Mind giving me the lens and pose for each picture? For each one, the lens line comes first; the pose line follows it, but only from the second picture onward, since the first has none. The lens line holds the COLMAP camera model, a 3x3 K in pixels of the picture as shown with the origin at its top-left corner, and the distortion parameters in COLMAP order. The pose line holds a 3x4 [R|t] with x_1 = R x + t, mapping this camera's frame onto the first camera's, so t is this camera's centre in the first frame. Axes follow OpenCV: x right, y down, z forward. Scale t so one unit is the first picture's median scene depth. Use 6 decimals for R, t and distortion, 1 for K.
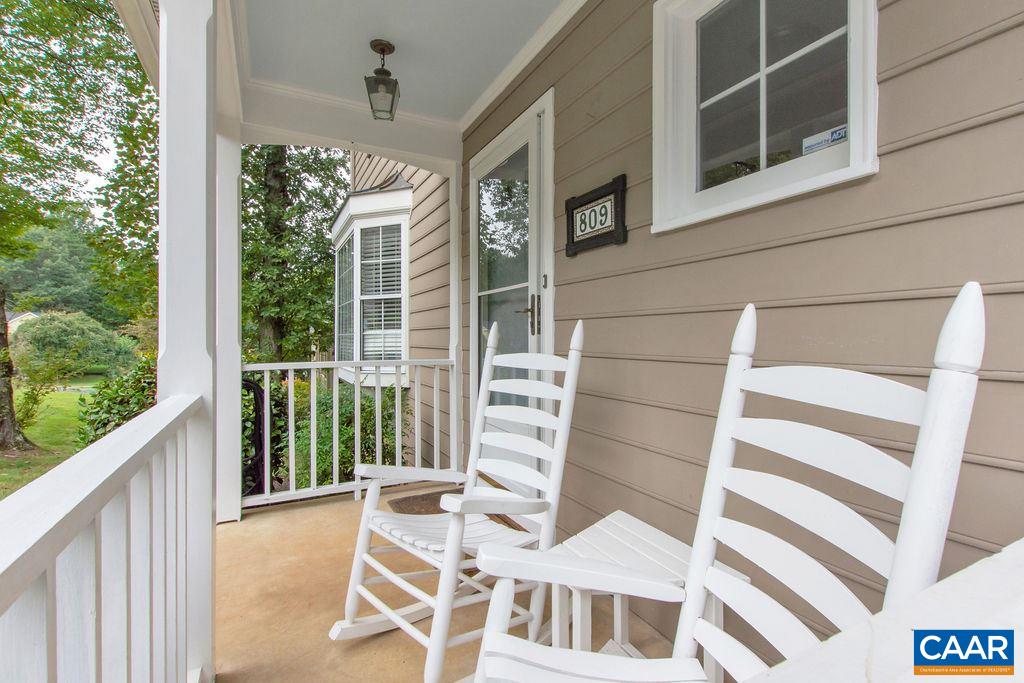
lens RADIAL K [[489.3, 0, 512.0], [0, 489.3, 341.5], [0, 0, 1]] dist [0.000986, 0.007841]
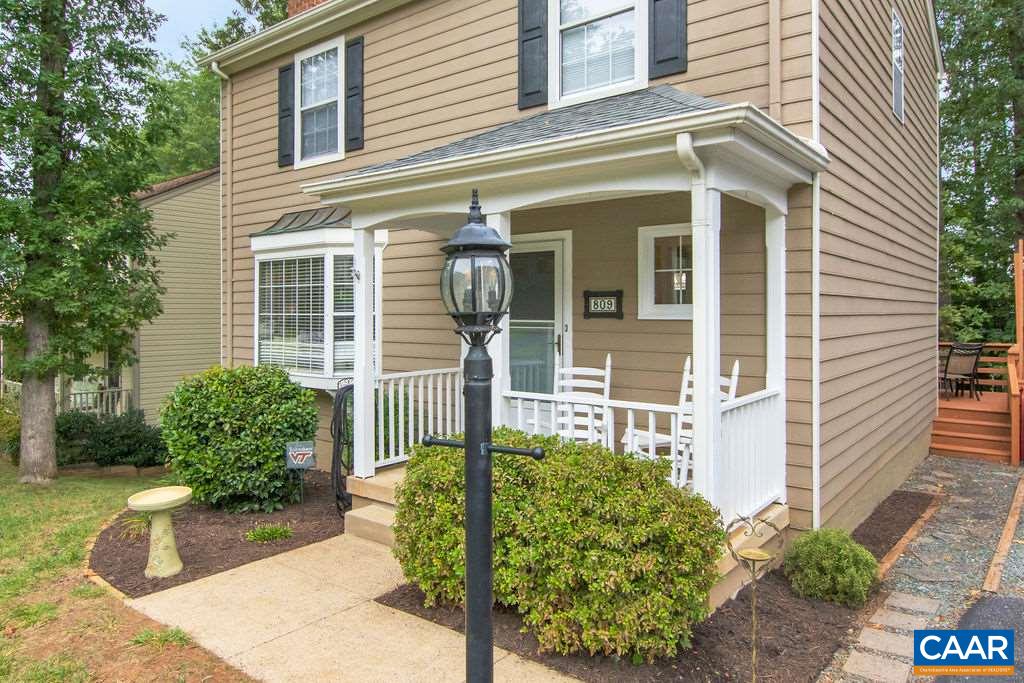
lens RADIAL K [[683.4, 0, 509.9], [0, 683.4, 320.5], [0, 0, 1]] dist [0.001512, 0.001098]
pose [[0.906282, 0.001289, 0.422672, -1.302176], [-0.001070, 0.999999, -0.000757, -0.153523], [-0.422672, 0.000234, 0.906282, -1.379461]]
